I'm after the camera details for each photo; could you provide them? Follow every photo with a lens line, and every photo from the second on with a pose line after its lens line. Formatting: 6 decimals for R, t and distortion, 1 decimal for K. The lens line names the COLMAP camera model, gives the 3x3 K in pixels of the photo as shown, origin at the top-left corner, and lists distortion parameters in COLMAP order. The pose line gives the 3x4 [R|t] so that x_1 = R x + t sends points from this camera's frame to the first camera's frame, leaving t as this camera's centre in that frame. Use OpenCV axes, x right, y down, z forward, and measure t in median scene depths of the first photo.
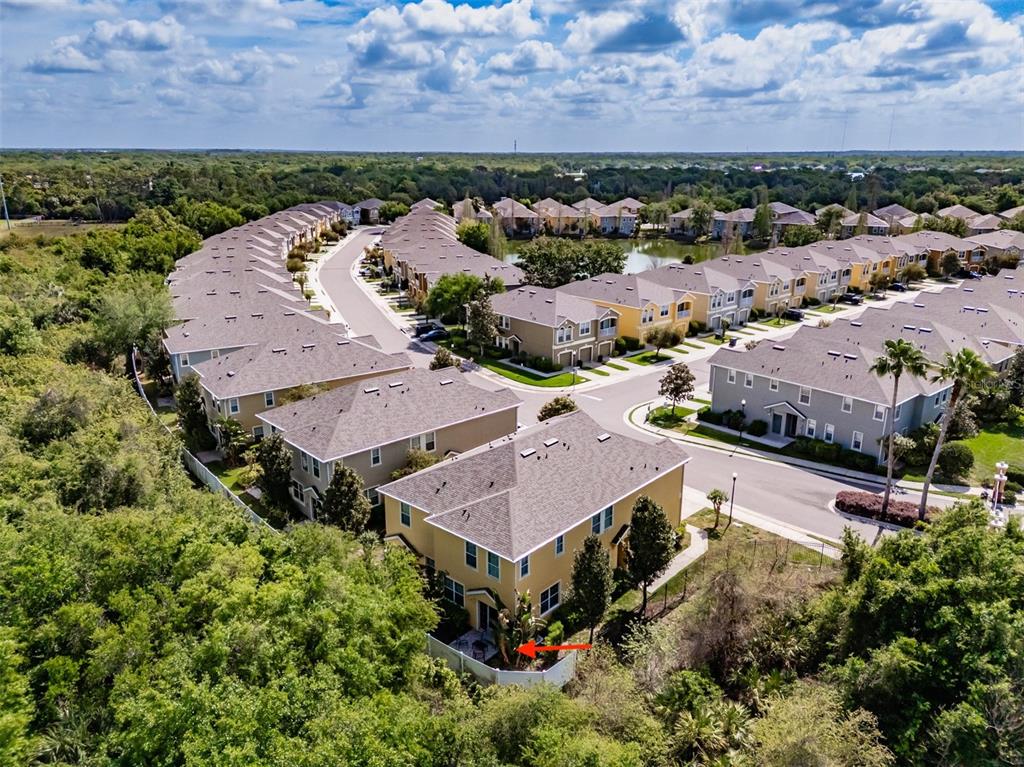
lens RADIAL K [[730.6, 0, 511.8], [0, 730.6, 387.3], [0, 0, 1]] dist [0.031691, -0.004091]
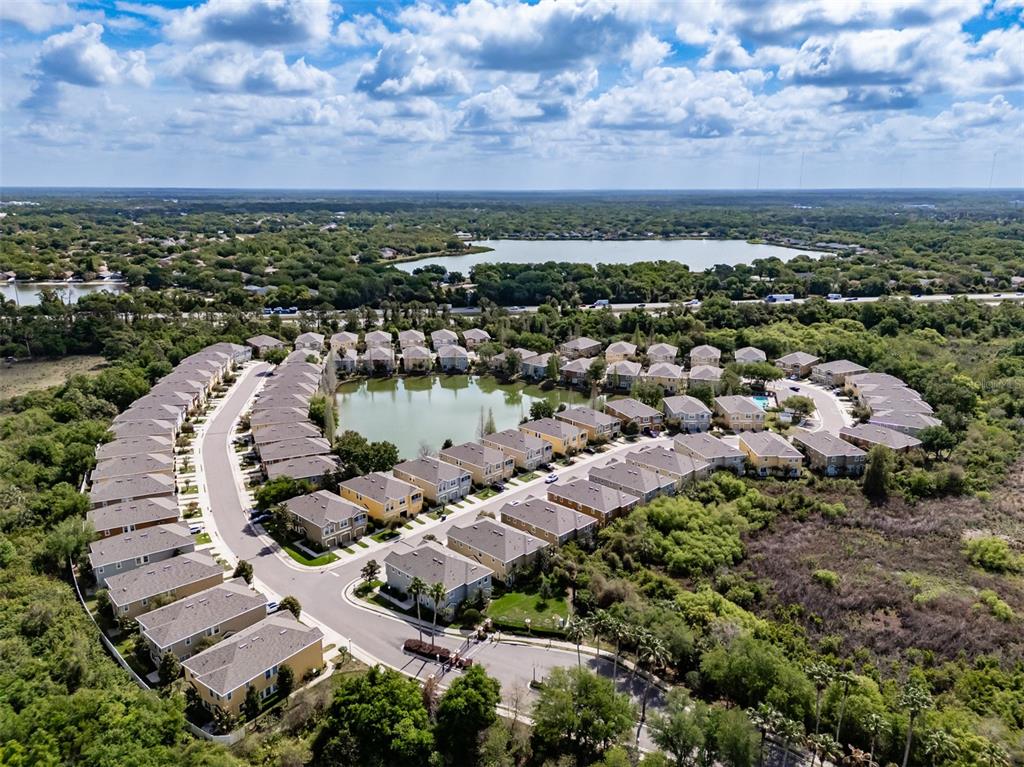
lens RADIAL K [[730.6, 0, 511.2], [0, 730.6, 378.2], [0, 0, 1]] dist [0.031691, -0.004091]
pose [[0.995780, -0.015990, 0.090363, 0.532539], [0.021520, 0.997932, -0.060563, -0.479780], [-0.089208, 0.062252, 0.994066, -1.226825]]
